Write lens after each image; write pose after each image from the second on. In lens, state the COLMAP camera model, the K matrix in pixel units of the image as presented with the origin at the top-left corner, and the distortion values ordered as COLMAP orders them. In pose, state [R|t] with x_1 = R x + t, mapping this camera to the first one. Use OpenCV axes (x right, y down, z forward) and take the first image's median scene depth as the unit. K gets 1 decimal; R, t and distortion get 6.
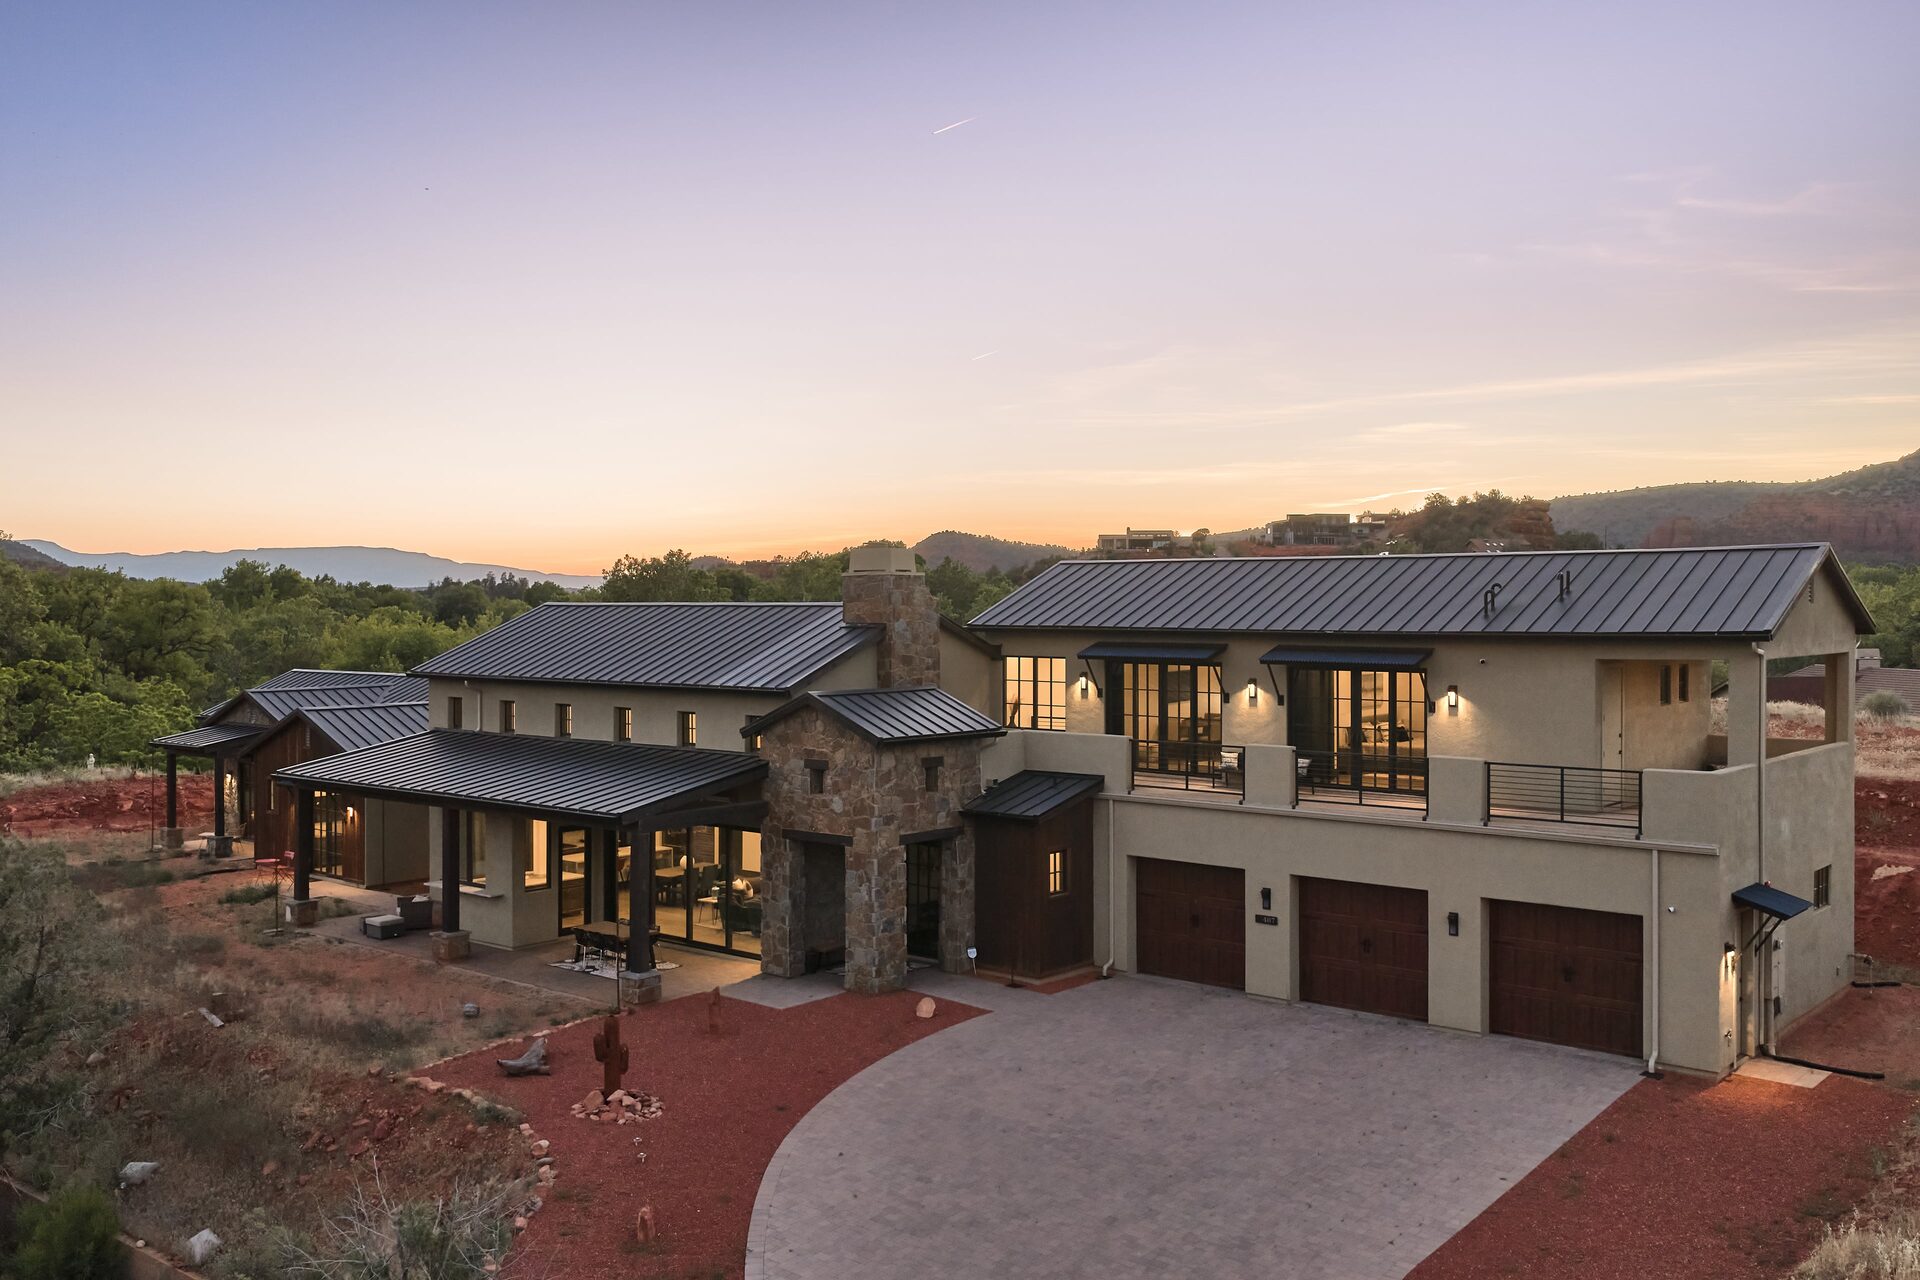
lens RADIAL K [[1500.6, 0, 960.0], [0, 1500.6, 640.0], [0, 0, 1]] dist [0.040653, -0.150994]
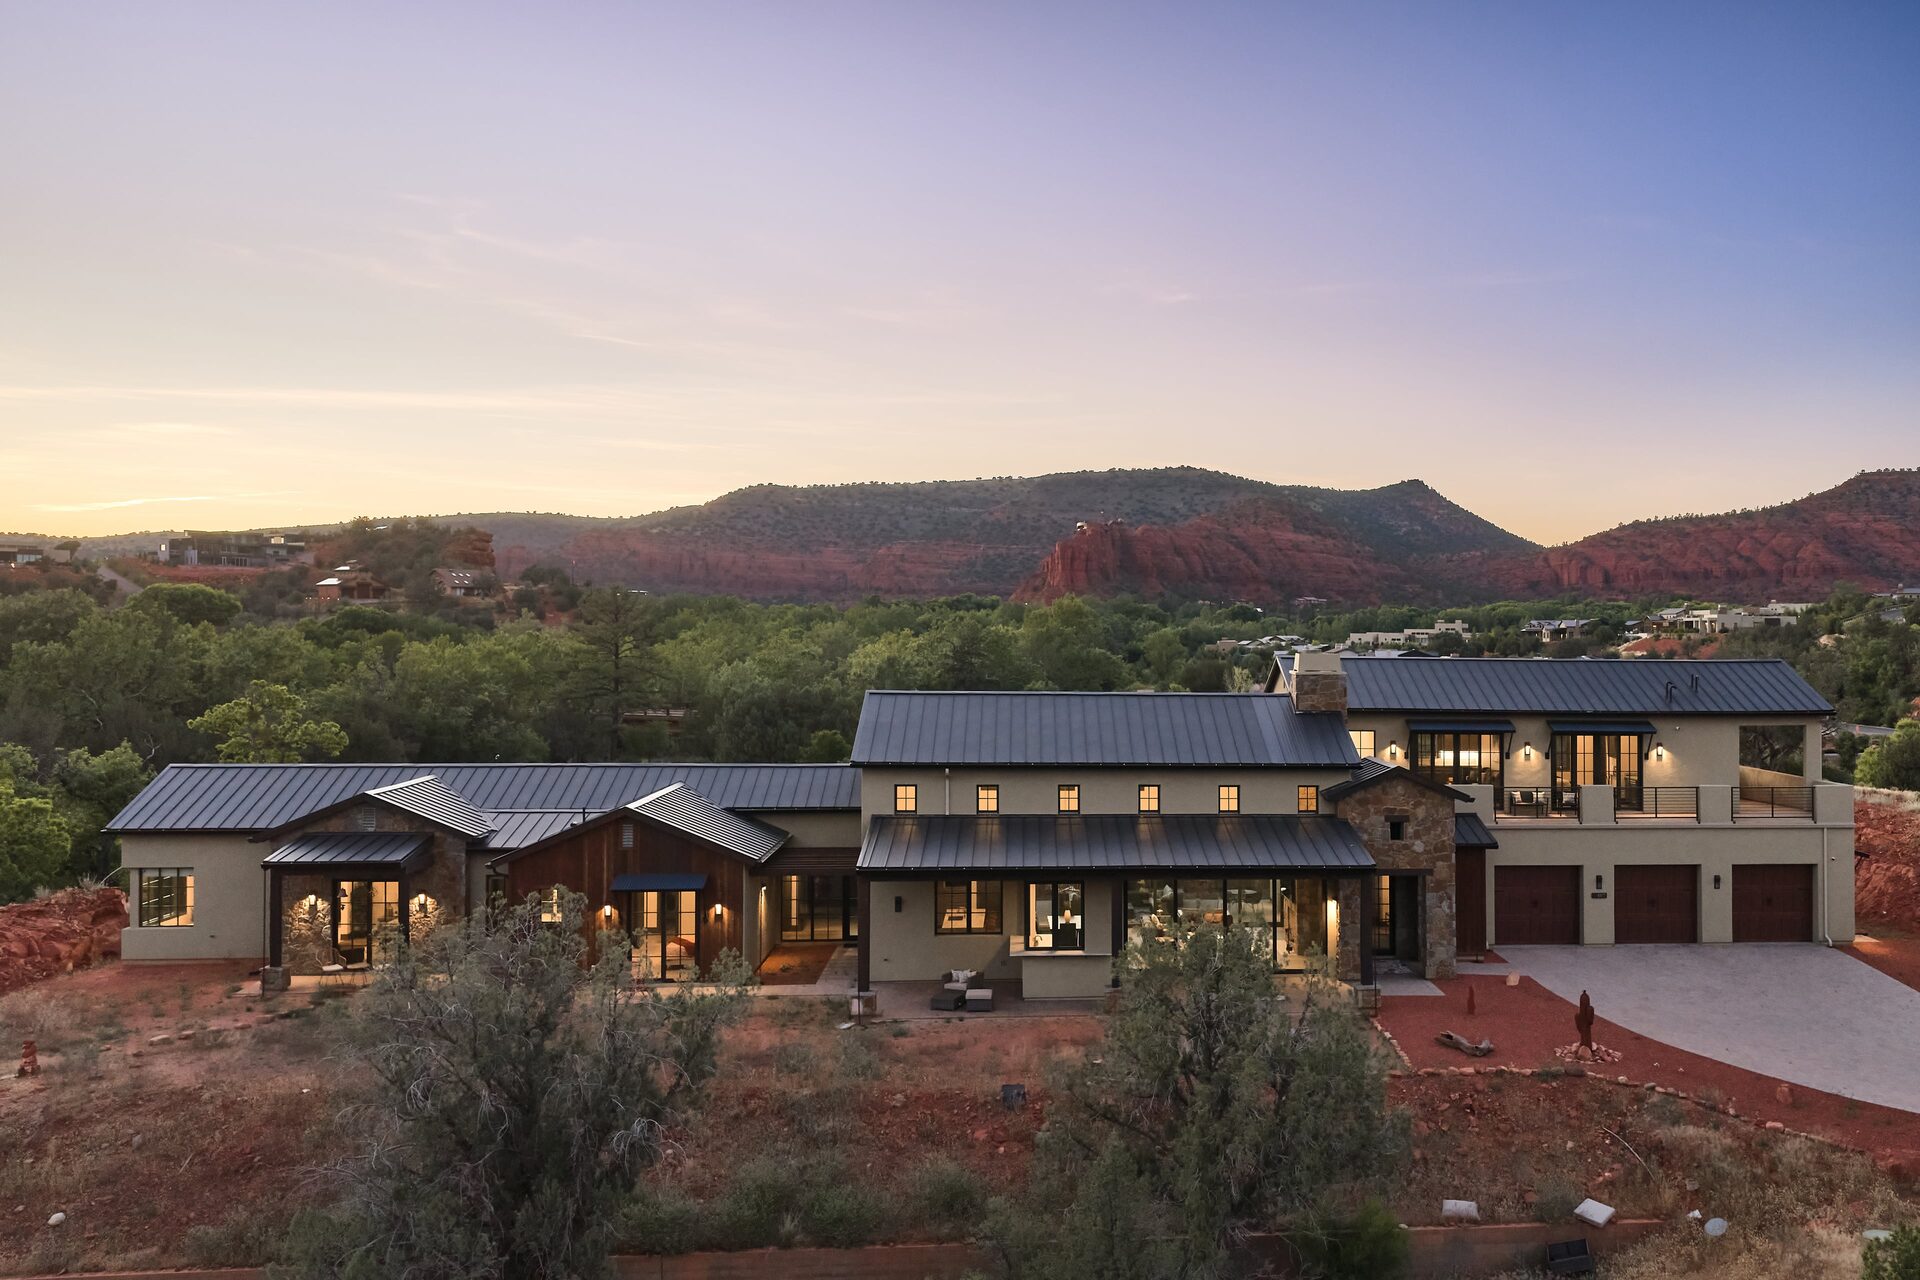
lens RADIAL K [[1500.6, 0, 960.0], [0, 1500.6, 640.0], [0, 0, 1]] dist [0.040653, -0.150994]
pose [[0.767672, 0.003942, 0.640831, -1.290374], [0.009216, 0.999810, -0.017189, -0.060156], [-0.640776, 0.019101, 0.767490, 0.205530]]
